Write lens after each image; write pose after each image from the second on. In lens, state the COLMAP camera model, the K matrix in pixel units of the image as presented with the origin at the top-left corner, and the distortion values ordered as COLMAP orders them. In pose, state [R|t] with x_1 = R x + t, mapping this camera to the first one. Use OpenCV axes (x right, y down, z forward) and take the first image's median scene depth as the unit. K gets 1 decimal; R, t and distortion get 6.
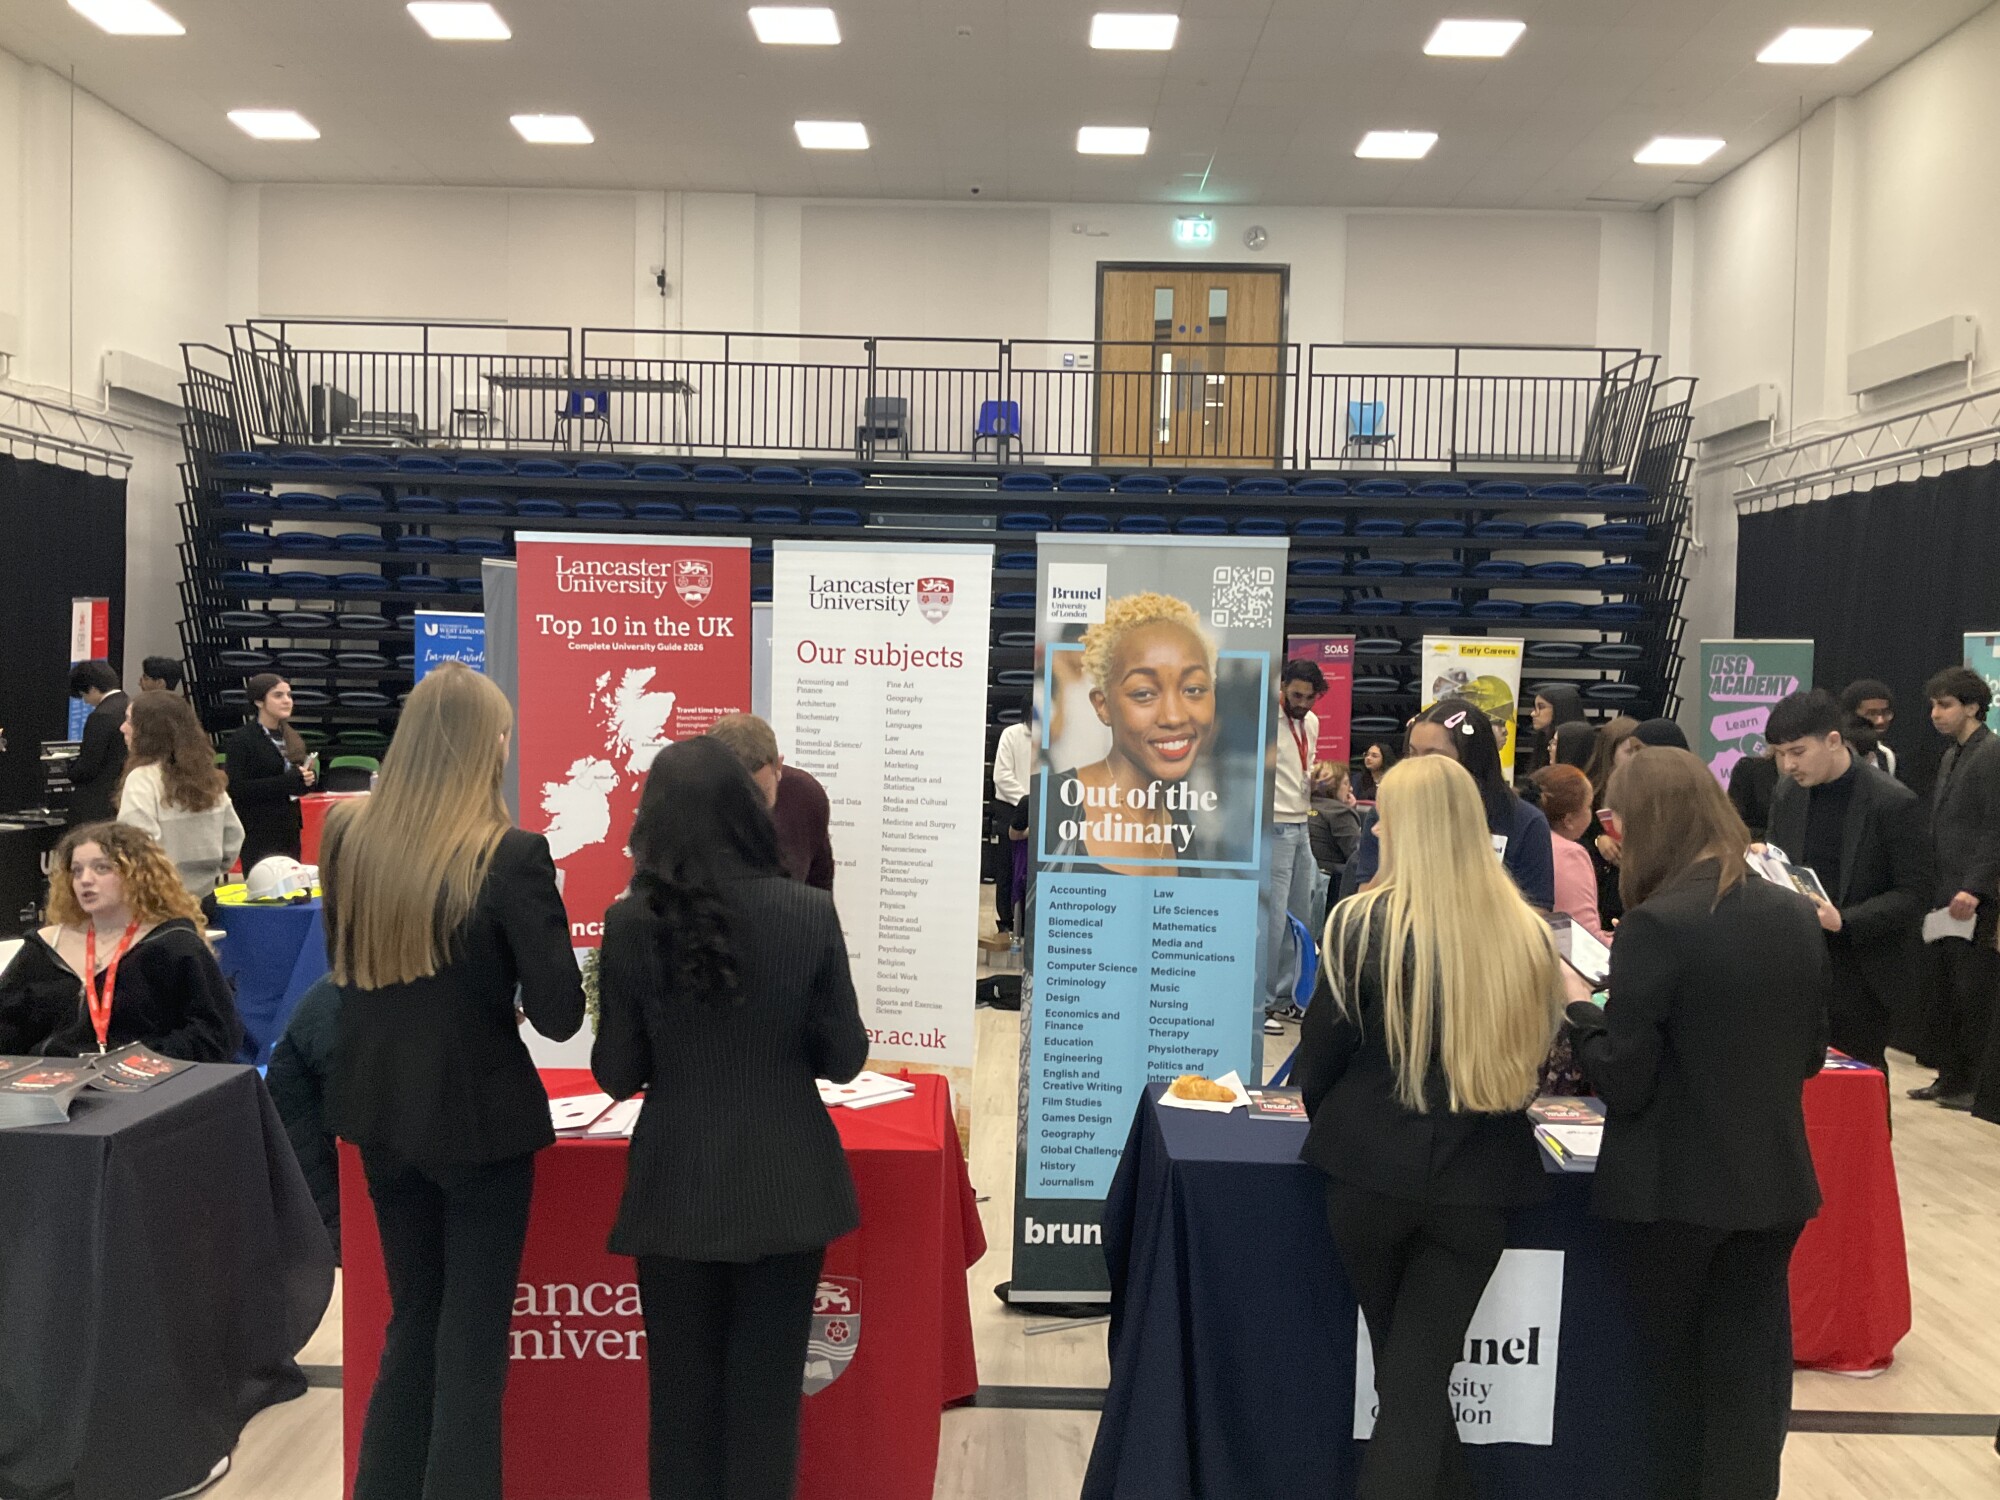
lens RADIAL K [[1672.8, 0, 992.7], [0, 1672.8, 736.5], [0, 0, 1]] dist [0.080183, -0.130916]
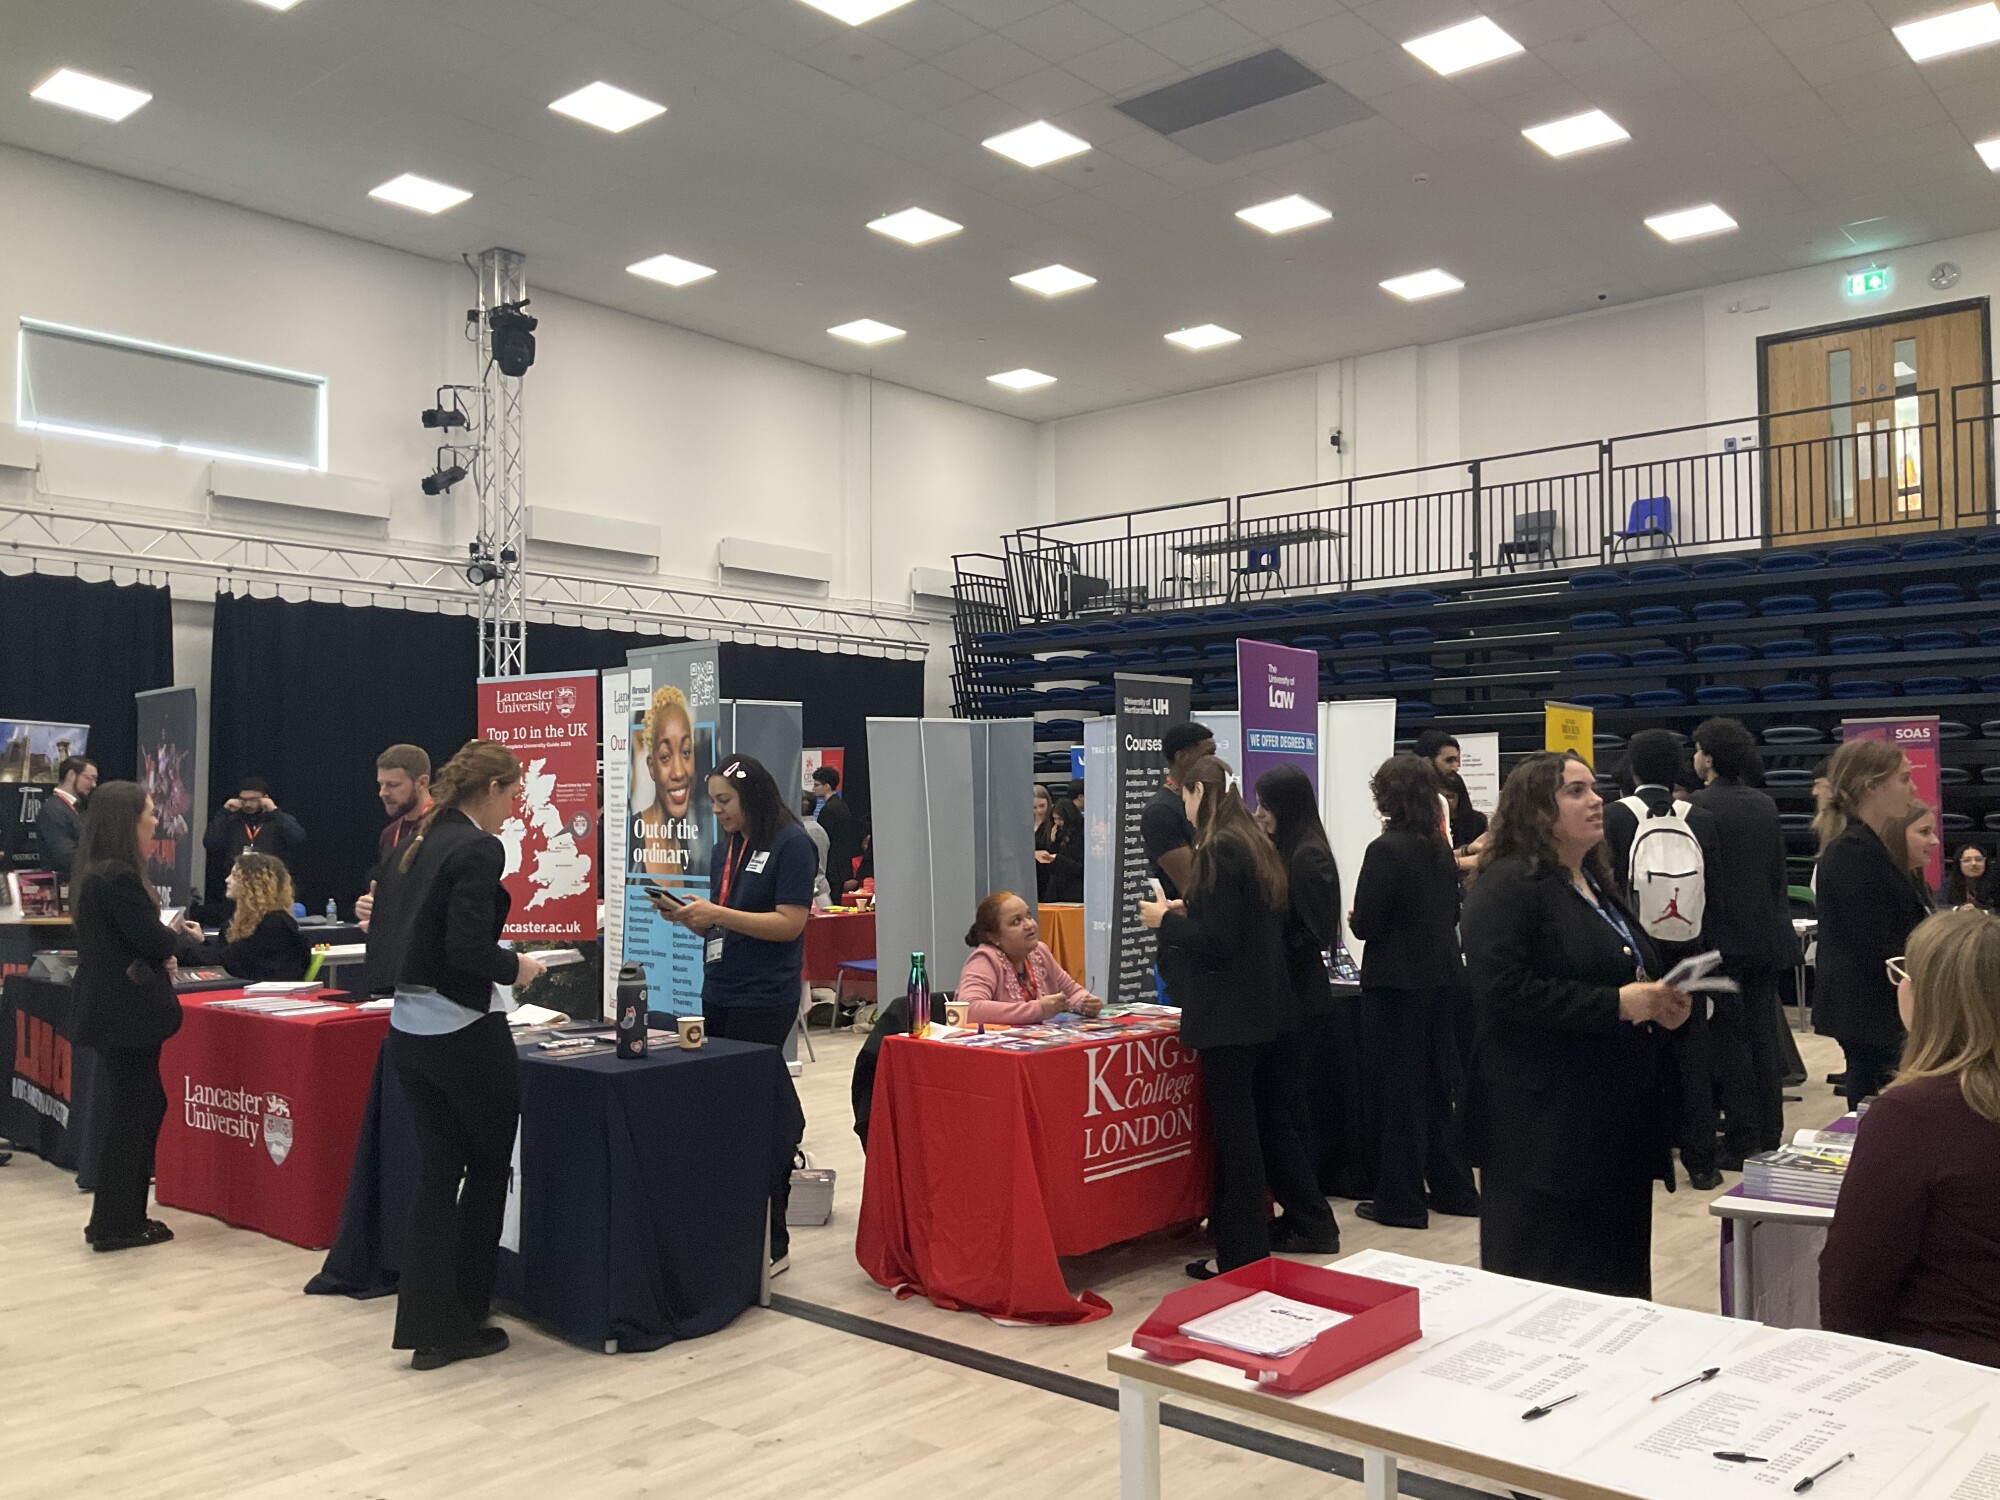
lens RADIAL K [[1672.8, 0, 996.1], [0, 1672.8, 728.5], [0, 0, 1]] dist [0.080183, -0.130916]
pose [[0.761290, -0.059762, -0.645651, 0.415094], [-0.001333, 0.995597, -0.093724, 0.028214], [0.648410, 0.072212, 0.757859, 0.035678]]
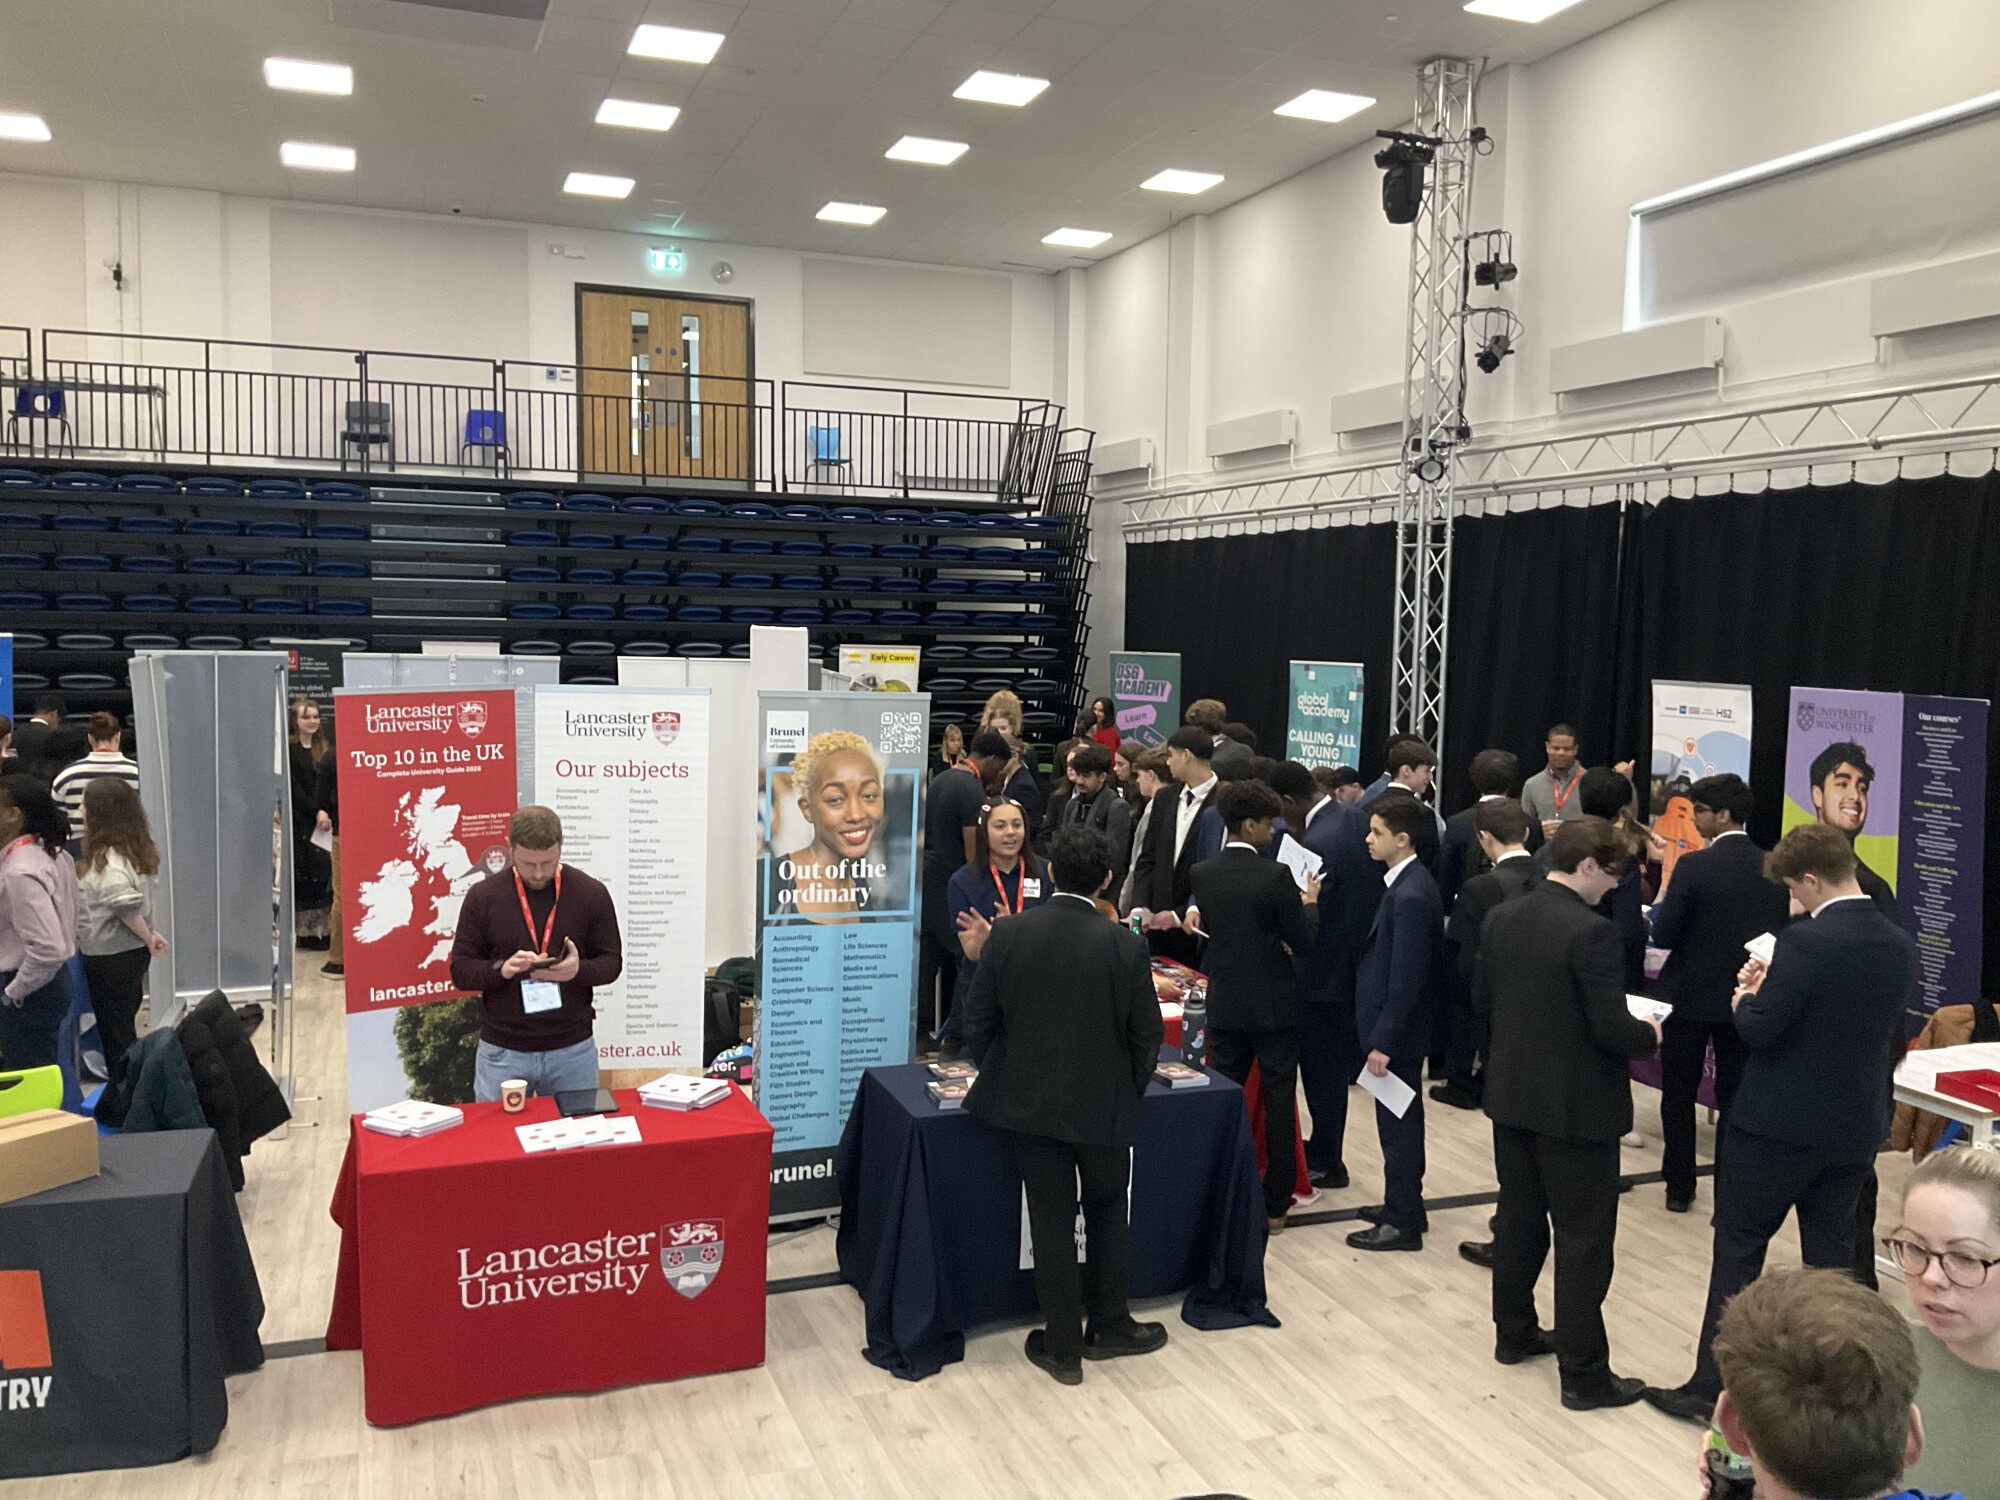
lens RADIAL K [[1672.8, 0, 1012.4], [0, 1672.8, 750.6], [0, 0, 1]] dist [0.080183, -0.130916]
pose [[0.930702, -0.037513, 0.363849, -0.099542], [0.018663, 0.998302, 0.055185, -0.049452], [-0.365302, -0.044571, 0.929822, -0.136042]]
